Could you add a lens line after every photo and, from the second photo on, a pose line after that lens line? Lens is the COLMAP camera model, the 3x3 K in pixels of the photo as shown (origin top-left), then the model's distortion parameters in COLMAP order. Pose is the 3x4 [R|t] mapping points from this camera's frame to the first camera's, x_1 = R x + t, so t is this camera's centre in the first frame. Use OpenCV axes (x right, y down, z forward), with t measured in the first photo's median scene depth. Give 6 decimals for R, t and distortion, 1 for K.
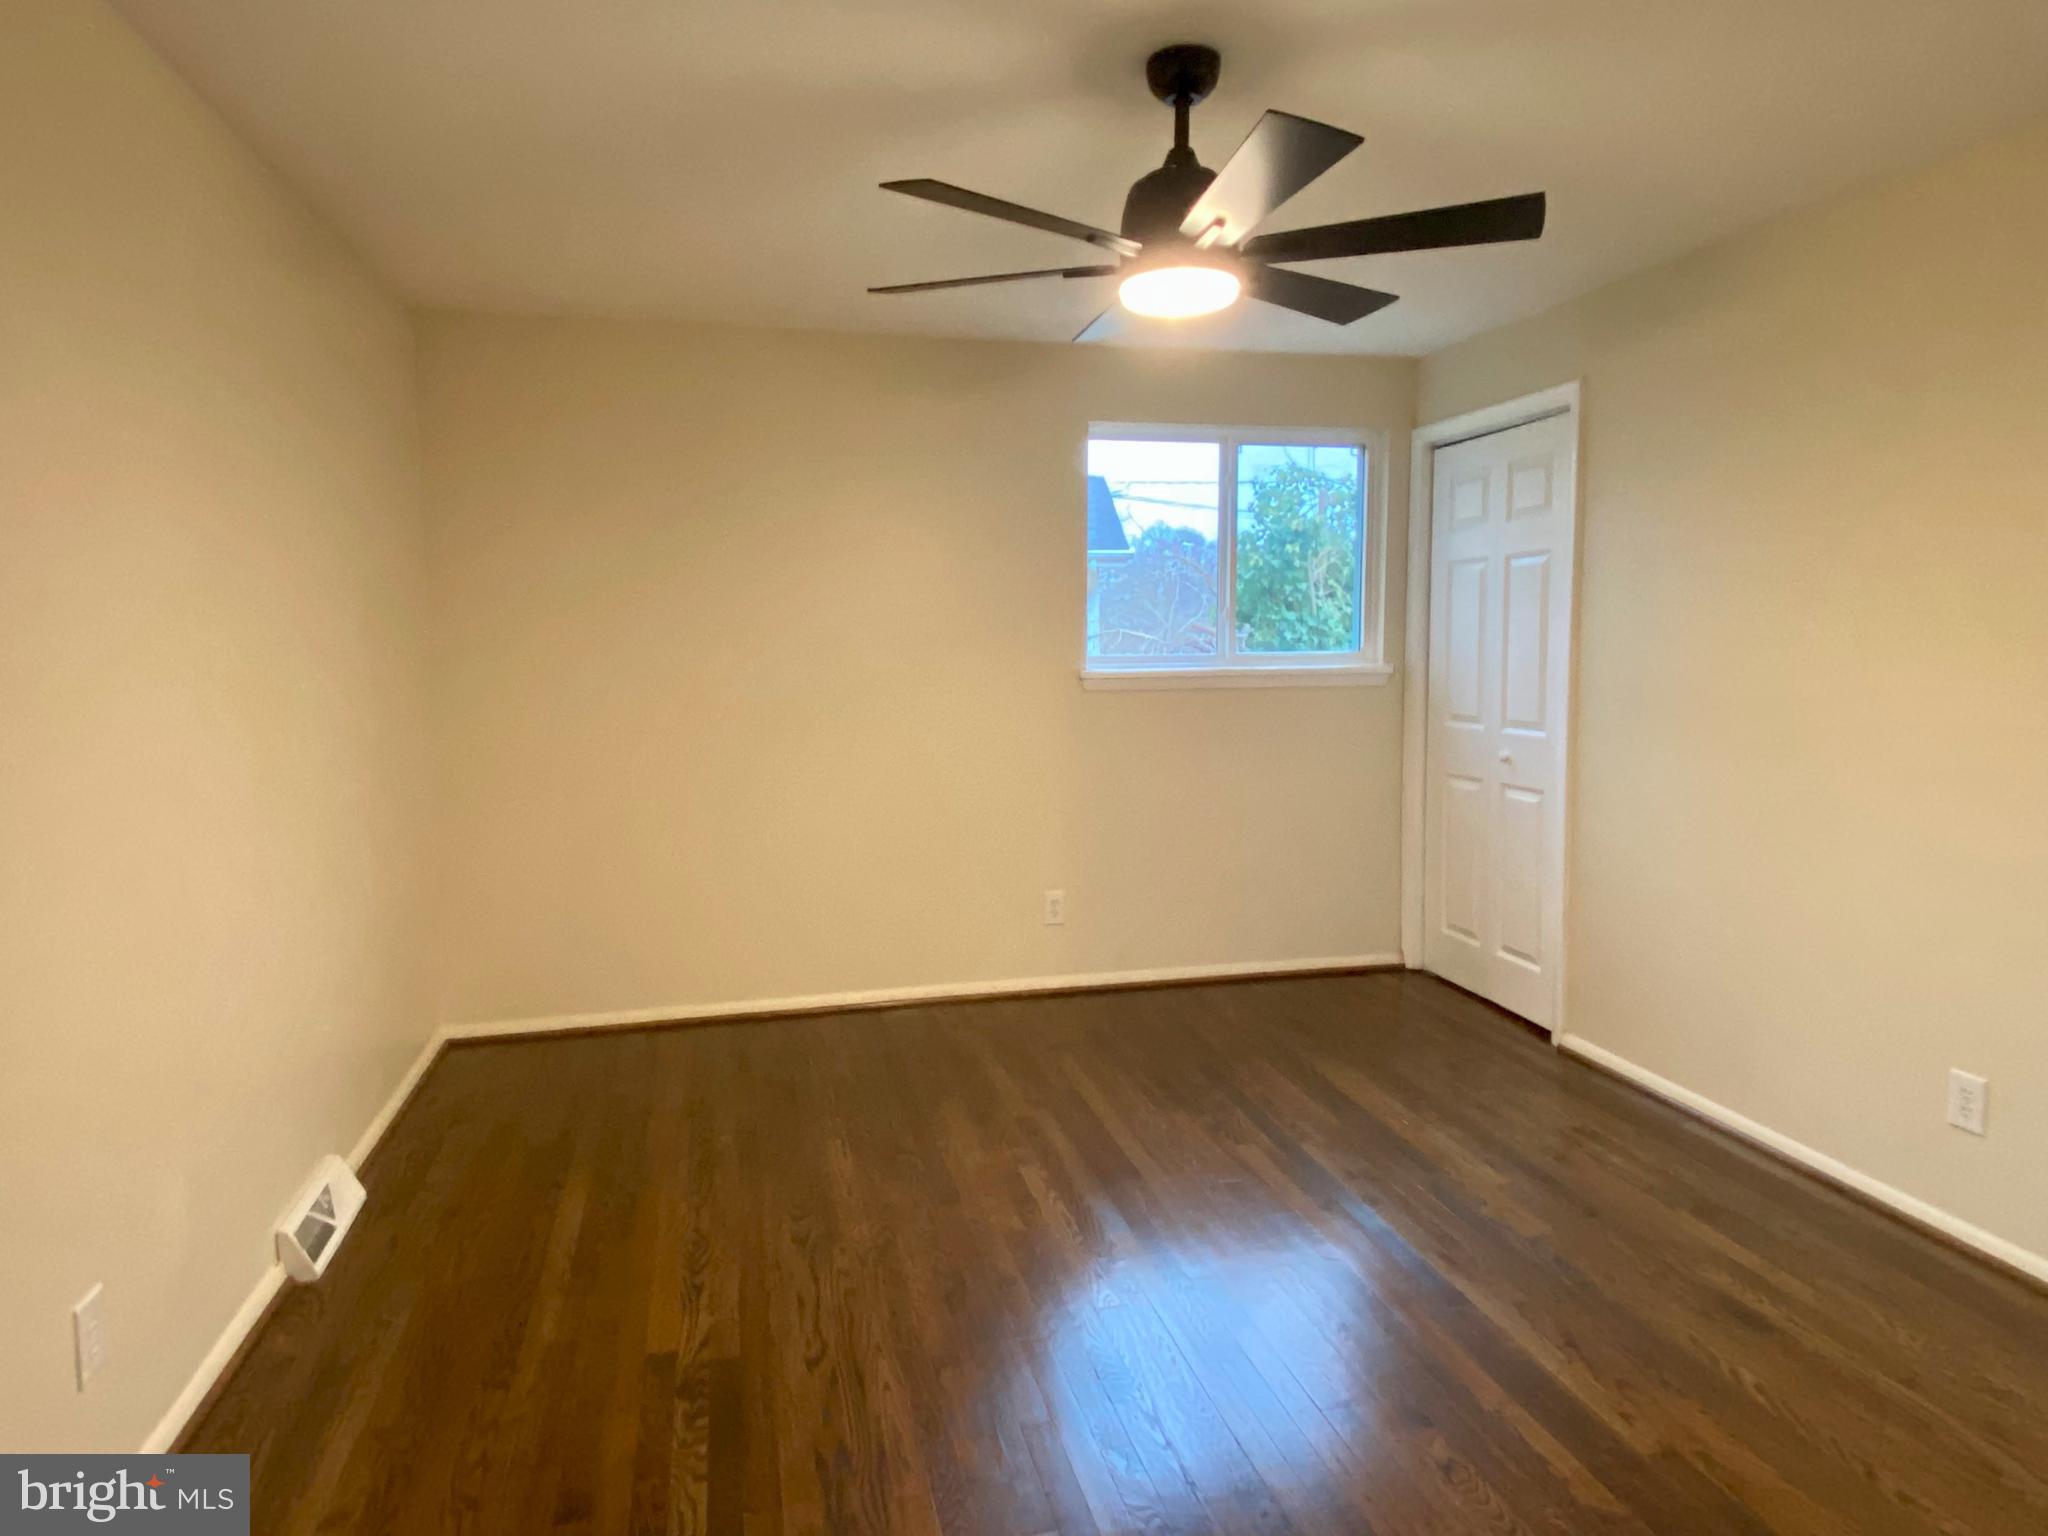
lens RADIAL K [[1194.8, 0, 996.0], [0, 1194.8, 758.0], [0, 0, 1]] dist [0.029801, -0.033359]
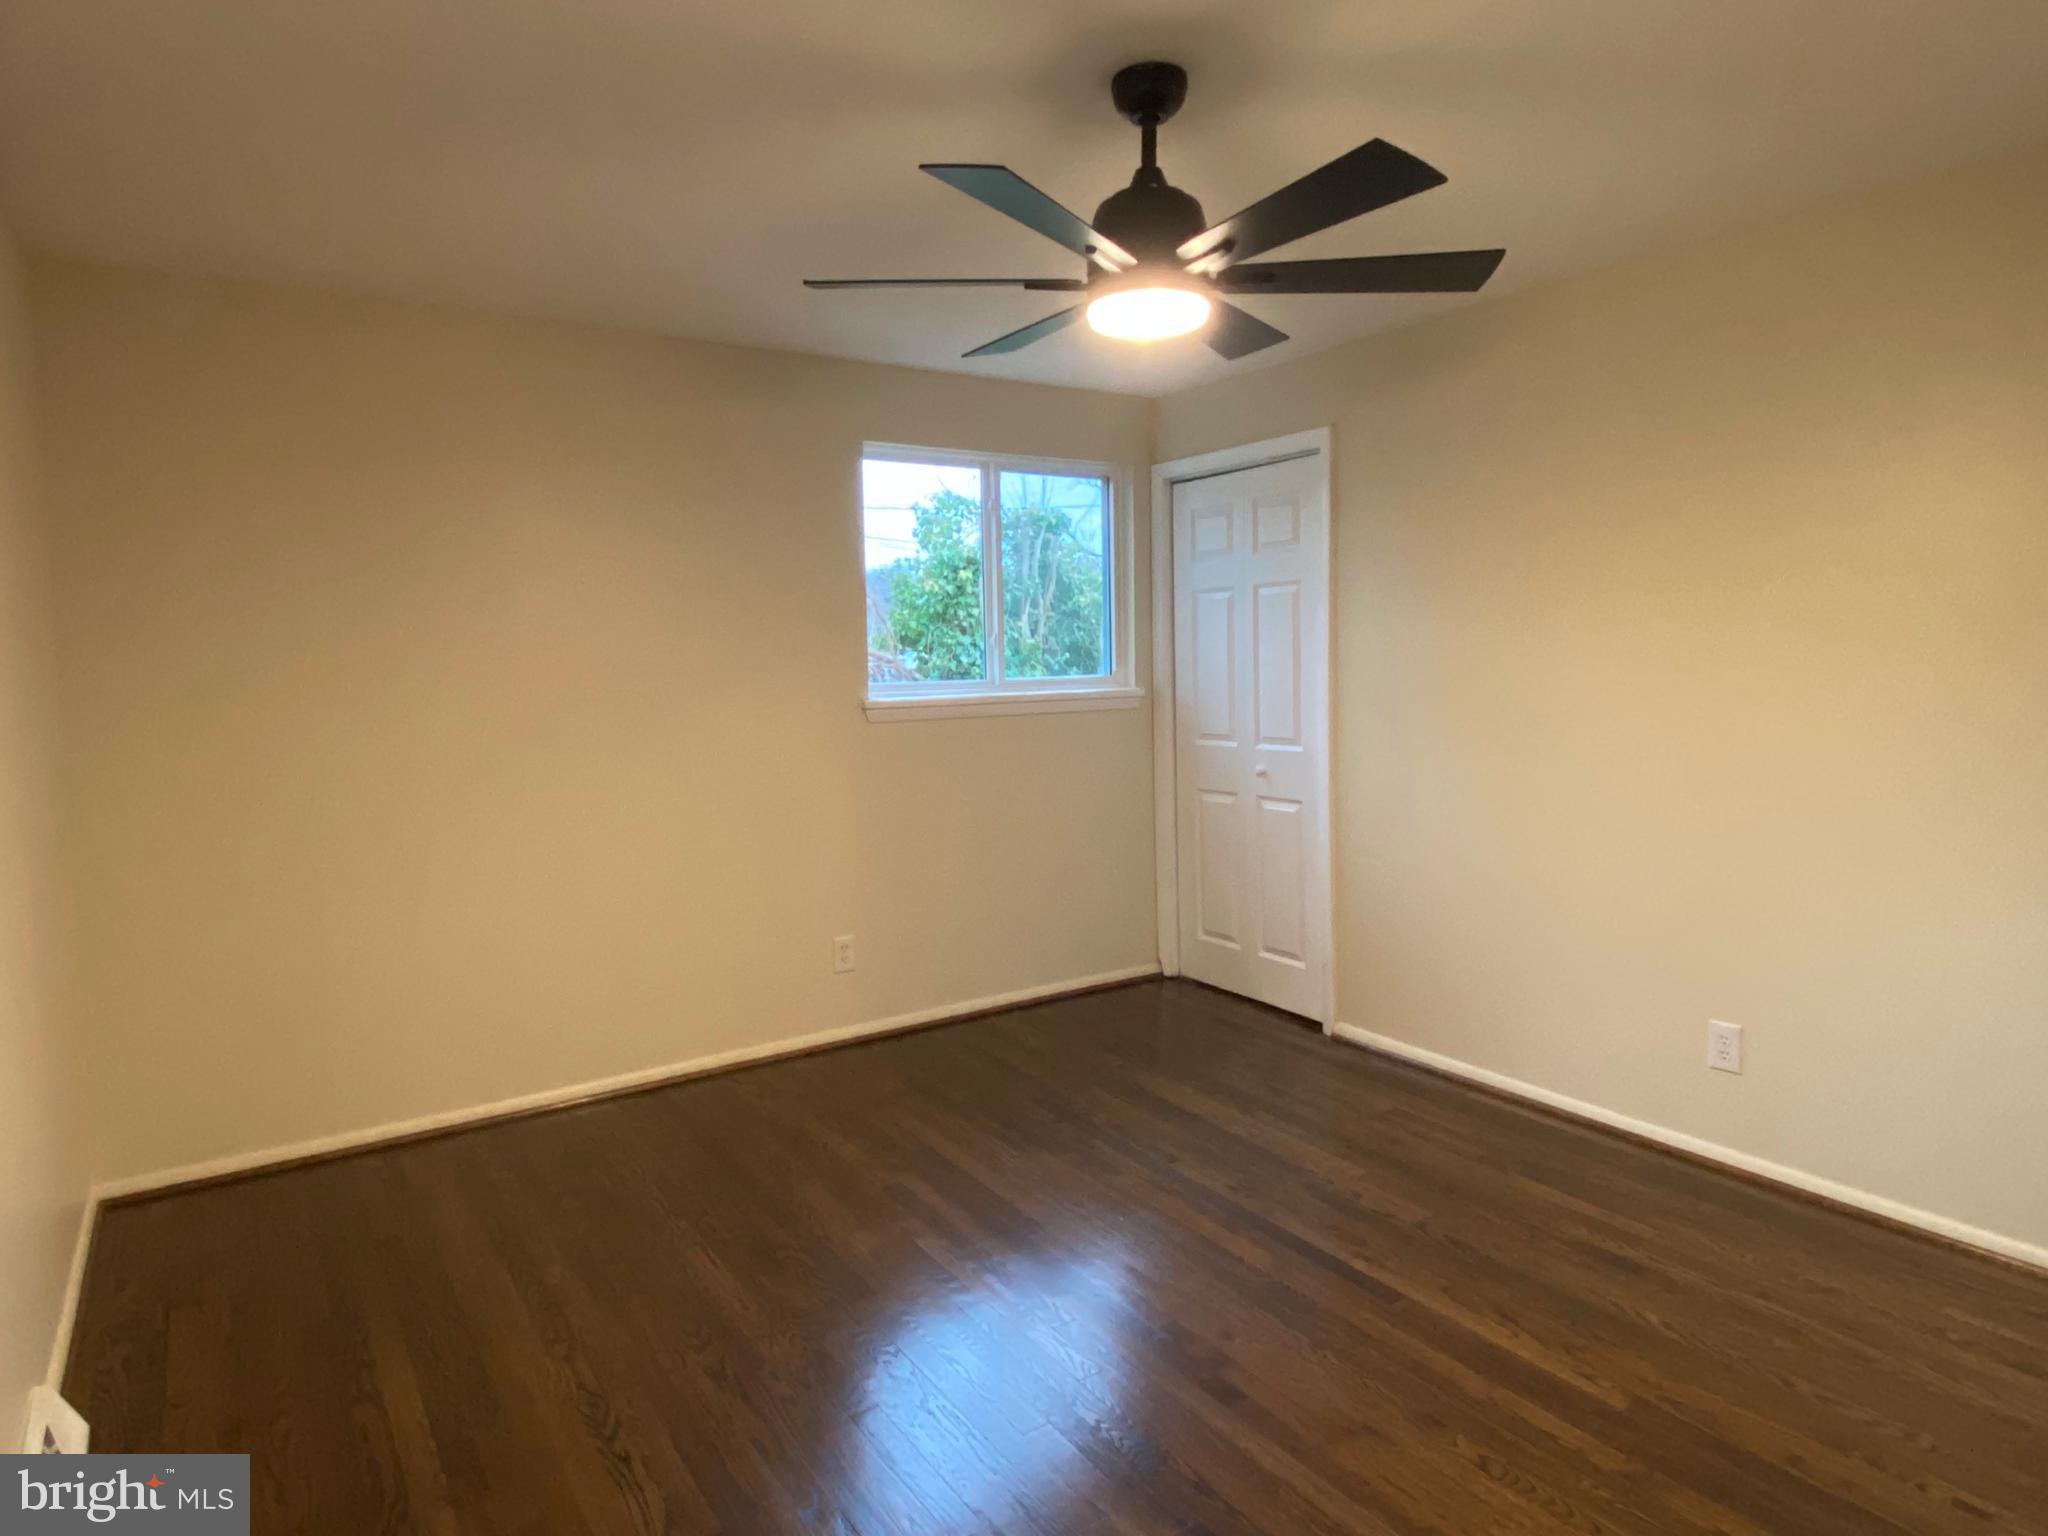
lens RADIAL K [[1194.8, 0, 1004.2], [0, 1194.8, 758.7], [0, 0, 1]] dist [0.029801, -0.033359]
pose [[0.939715, -0.042022, 0.339367, -0.185847], [0.048277, 0.998784, -0.010007, -0.014916], [-0.338534, 0.025787, 0.940601, 0.082386]]
